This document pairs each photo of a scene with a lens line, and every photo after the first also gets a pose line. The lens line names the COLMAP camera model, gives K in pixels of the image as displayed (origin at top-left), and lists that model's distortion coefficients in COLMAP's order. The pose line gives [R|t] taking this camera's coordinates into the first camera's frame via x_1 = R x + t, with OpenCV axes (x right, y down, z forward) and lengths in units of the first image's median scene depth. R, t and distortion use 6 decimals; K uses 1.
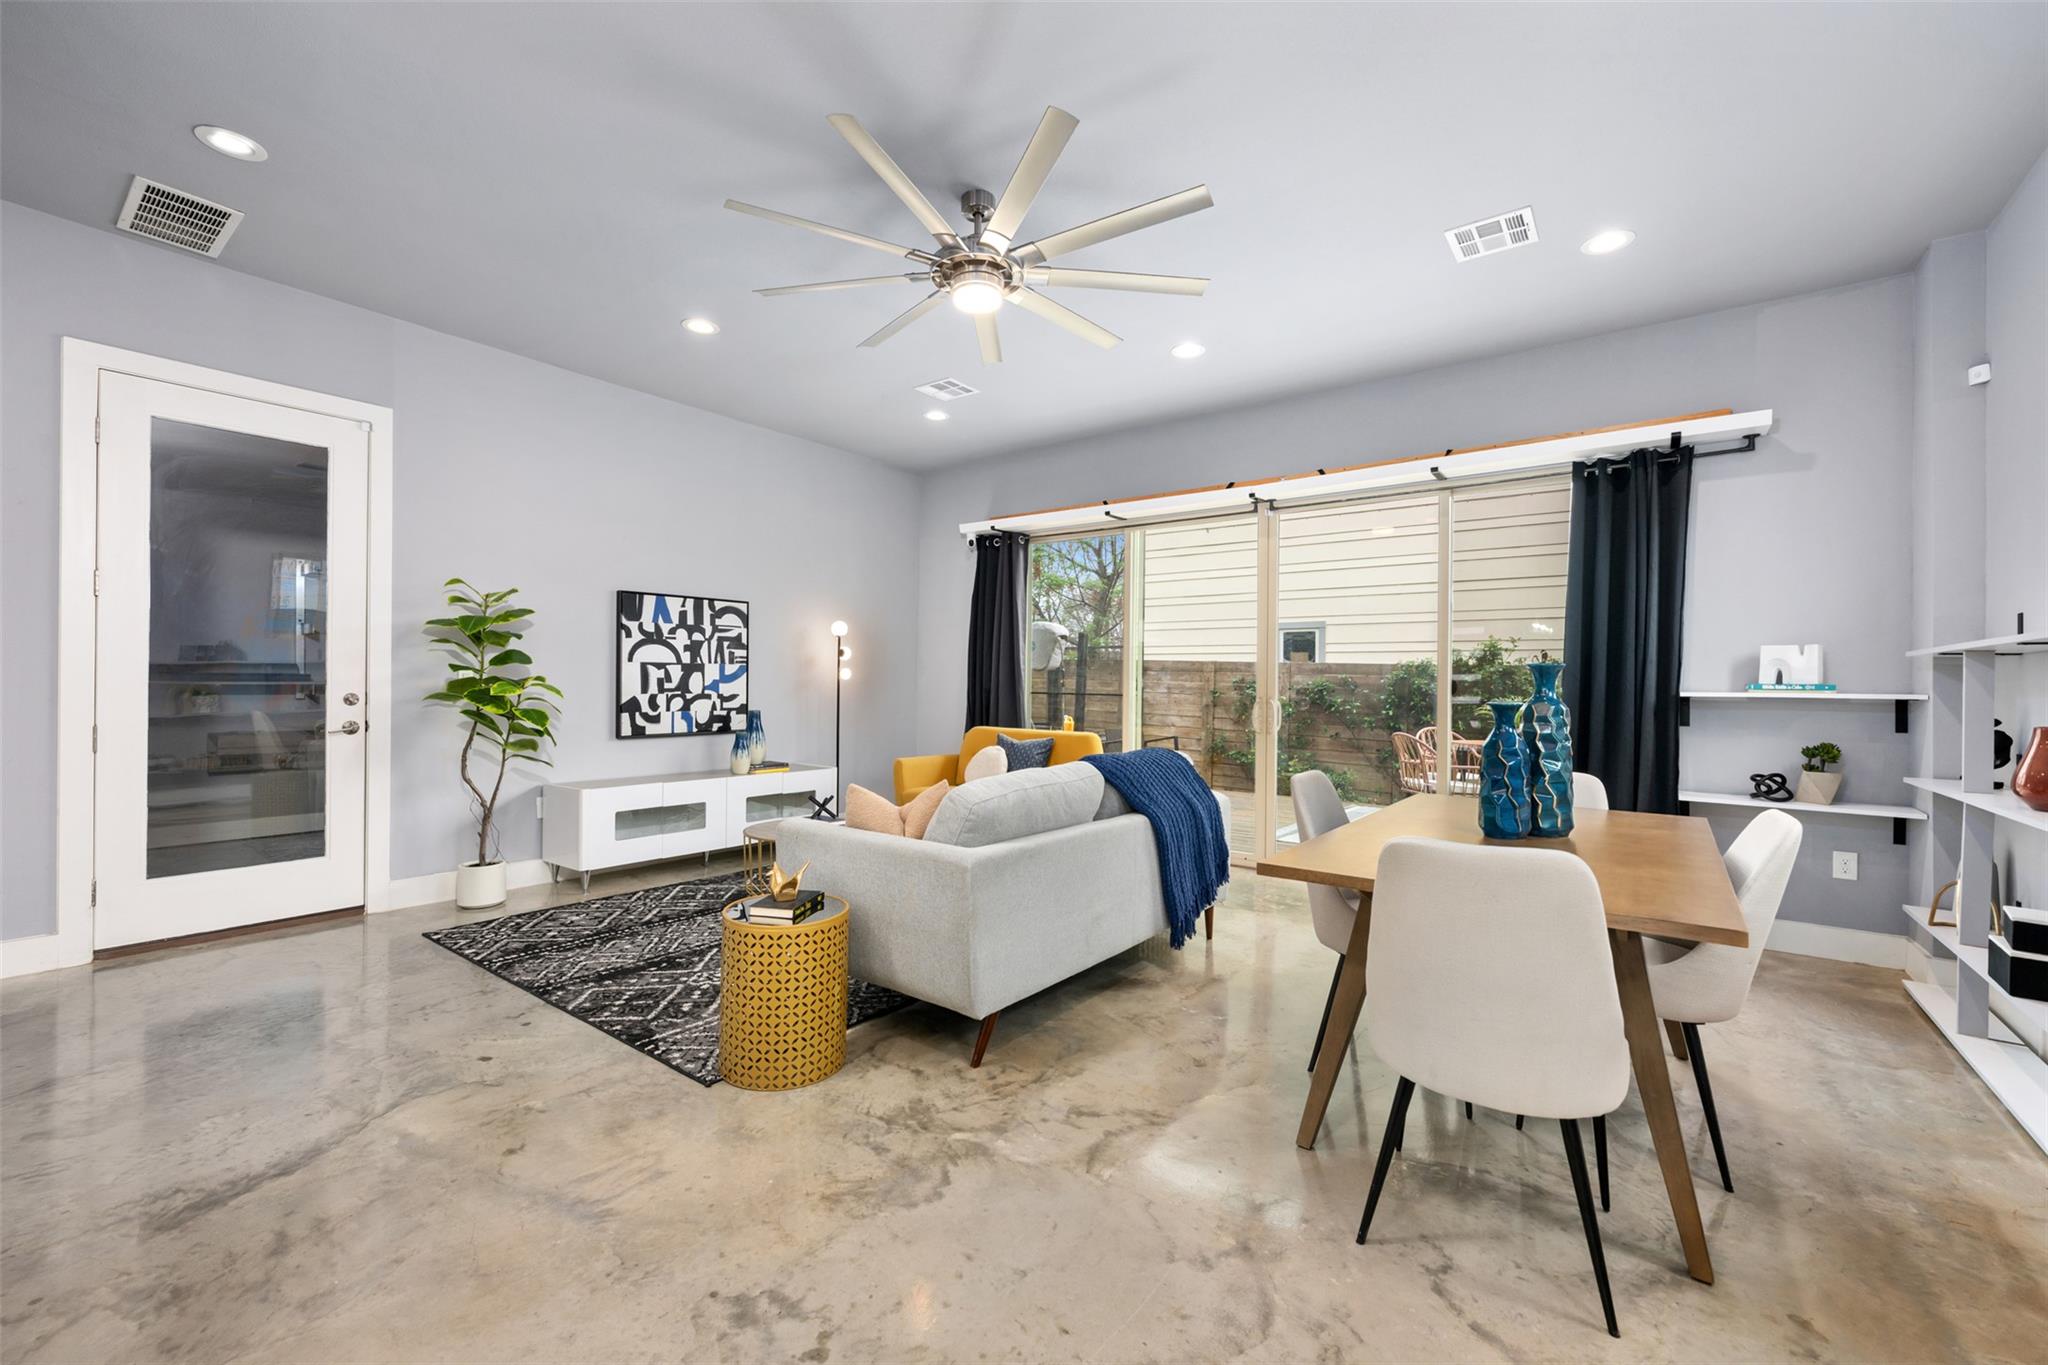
lens RADIAL K [[818.7, 0, 1028.4], [0, 818.7, 682.7], [0, 0, 1]] dist [-0.000809, 0.000459]
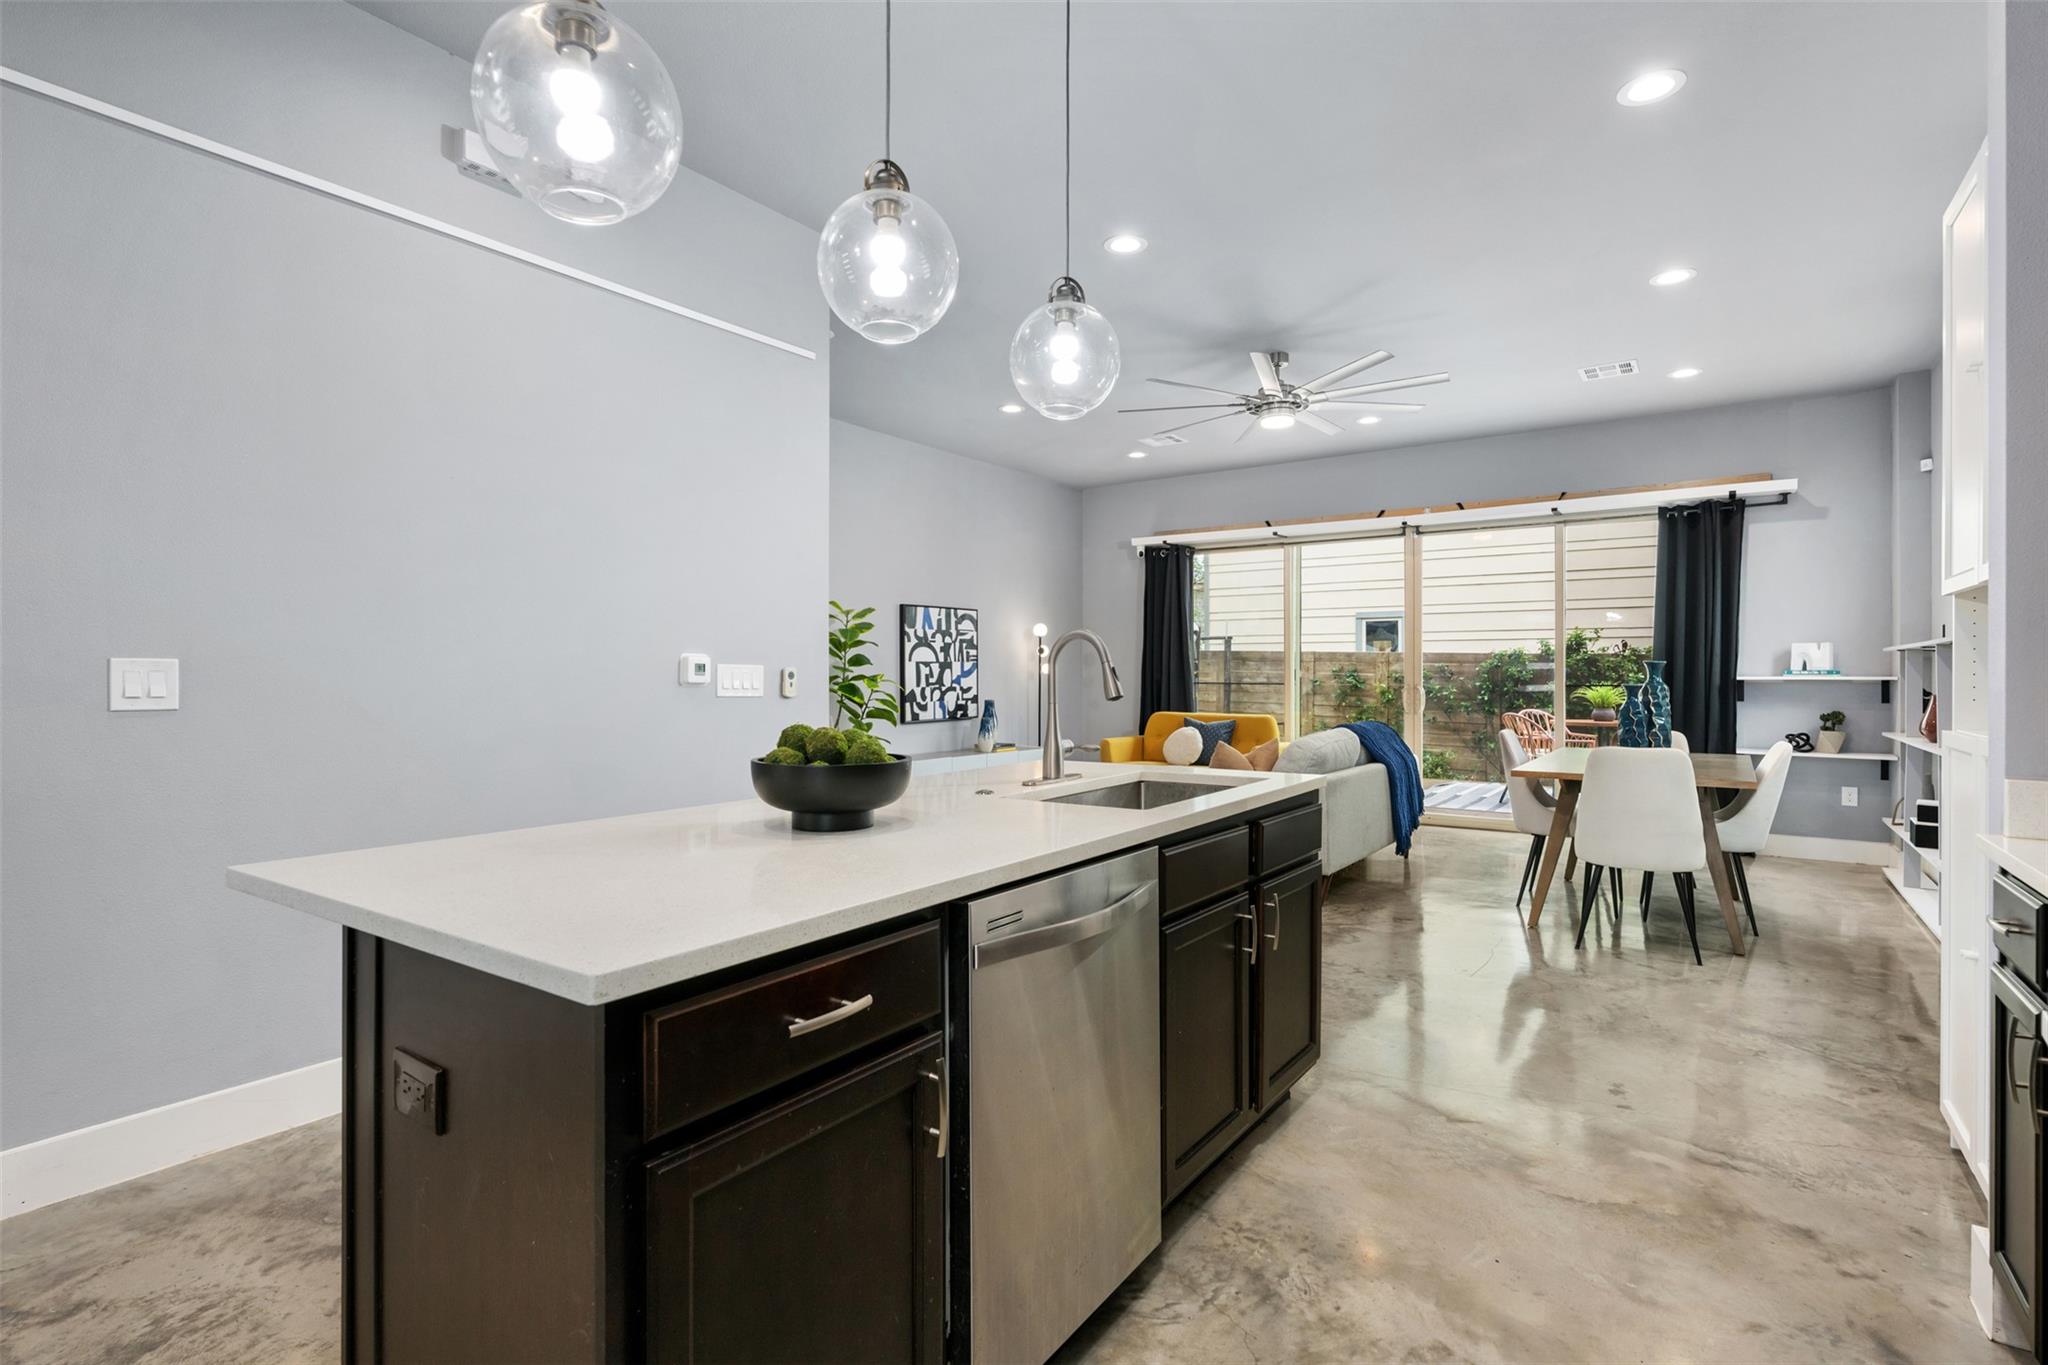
lens RADIAL K [[976.3, 0, 1020.7], [0, 976.3, 676.5], [0, 0, 1]] dist [0.000187, -0.000452]
pose [[0.999534, -0.011152, 0.028414, -0.423710], [0.011033, 0.999930, 0.004357, -0.008452], [-0.028460, -0.004042, 0.999587, -0.565322]]
